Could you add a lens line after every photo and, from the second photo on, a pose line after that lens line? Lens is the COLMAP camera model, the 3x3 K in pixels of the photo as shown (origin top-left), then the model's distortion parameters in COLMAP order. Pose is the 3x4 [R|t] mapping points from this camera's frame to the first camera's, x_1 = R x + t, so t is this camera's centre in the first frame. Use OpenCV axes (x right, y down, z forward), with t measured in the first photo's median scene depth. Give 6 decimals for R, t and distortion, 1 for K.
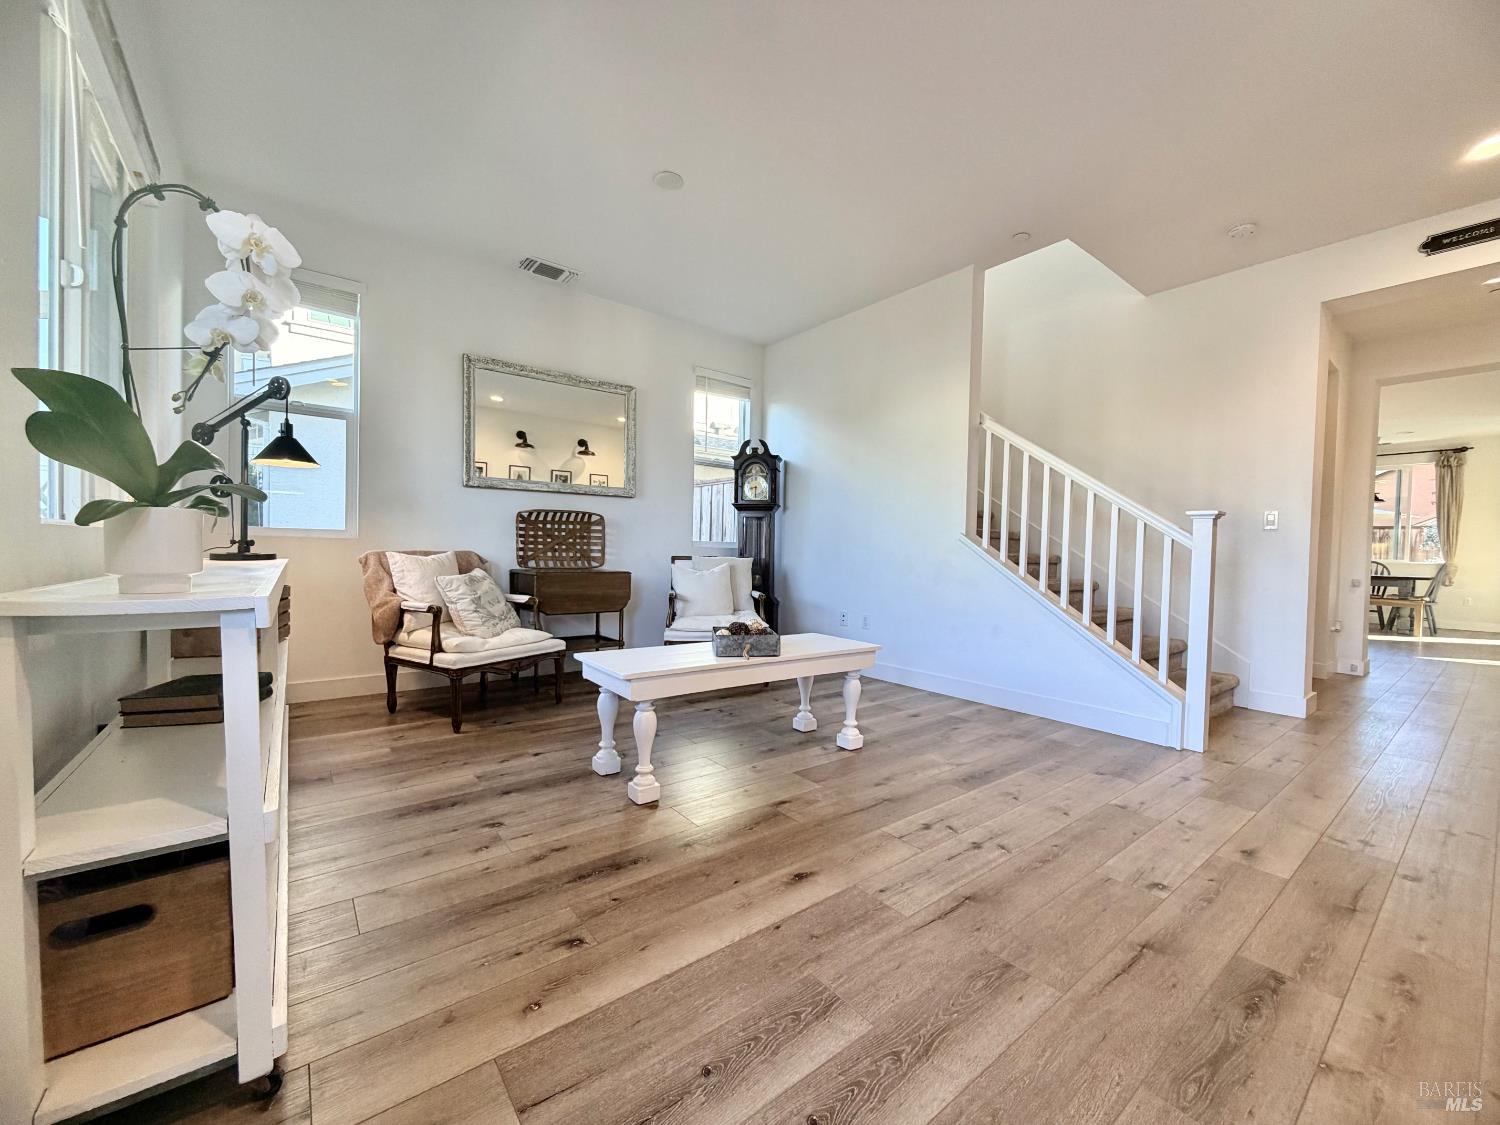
lens RADIAL K [[595.5, 0, 757.0], [0, 595.5, 564.0], [0, 0, 1]] dist [-0.000614, 0.000502]
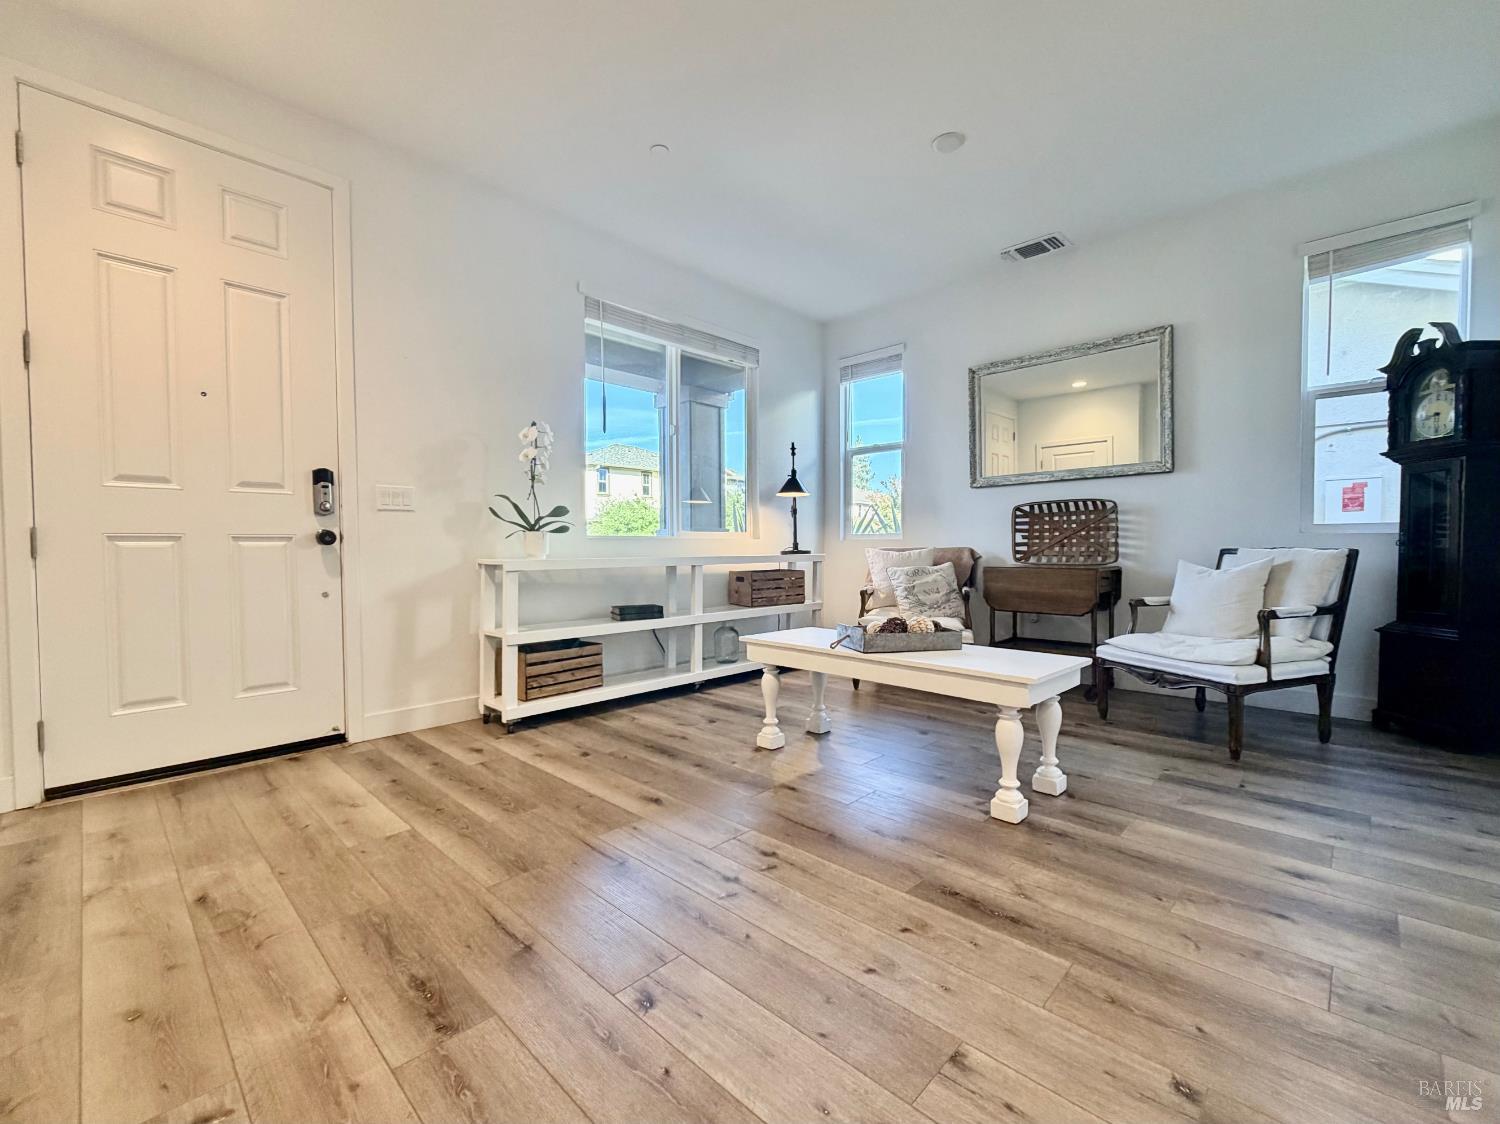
lens RADIAL K [[638.8, 0, 750.0], [0, 638.8, 562.0], [0, 0, 1]] dist [0.002273, -0.000889]
pose [[0.142058, 0.000192, -0.989858, 1.230243], [-0.013883, 0.999902, -0.001798, 0.025822], [0.989761, 0.013997, 0.142047, 0.868270]]
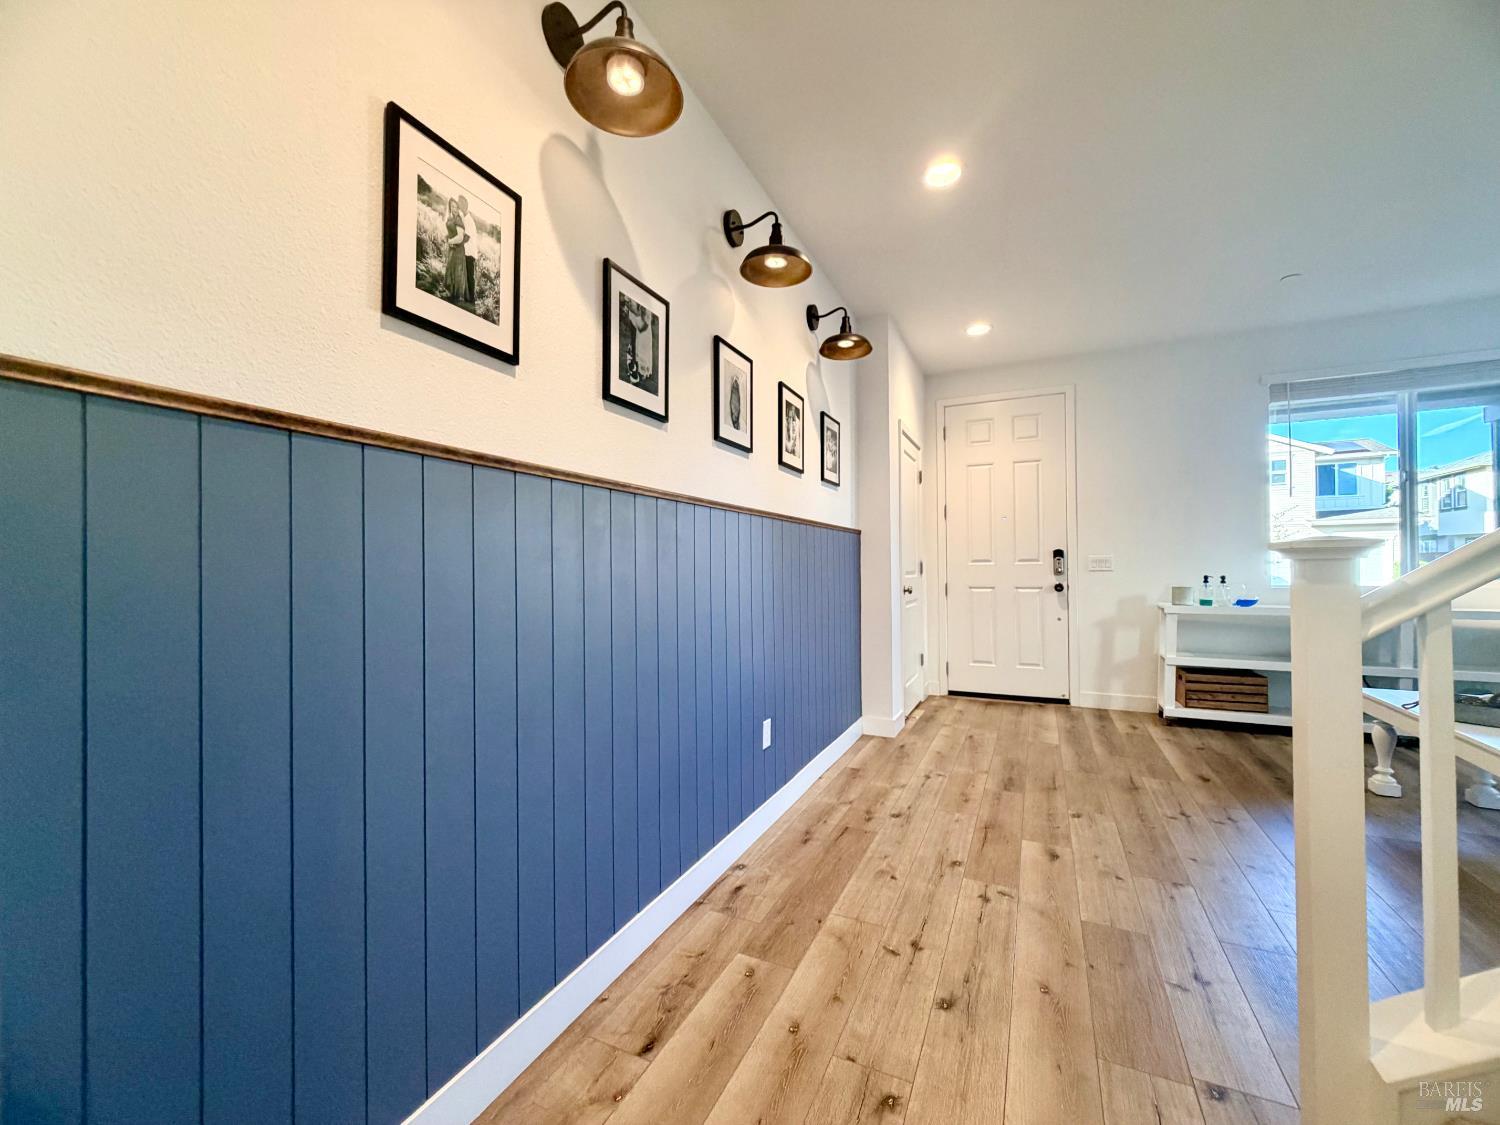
lens RADIAL K [[595.5, 0, 757.0], [0, 595.5, 564.0], [0, 0, 1]] dist [-0.000614, 0.000502]
pose [[-0.893259, -0.017171, -0.449214, 1.856261], [-0.021172, 0.999768, 0.003887, -0.099347], [0.449043, 0.012983, -0.893416, 1.743760]]
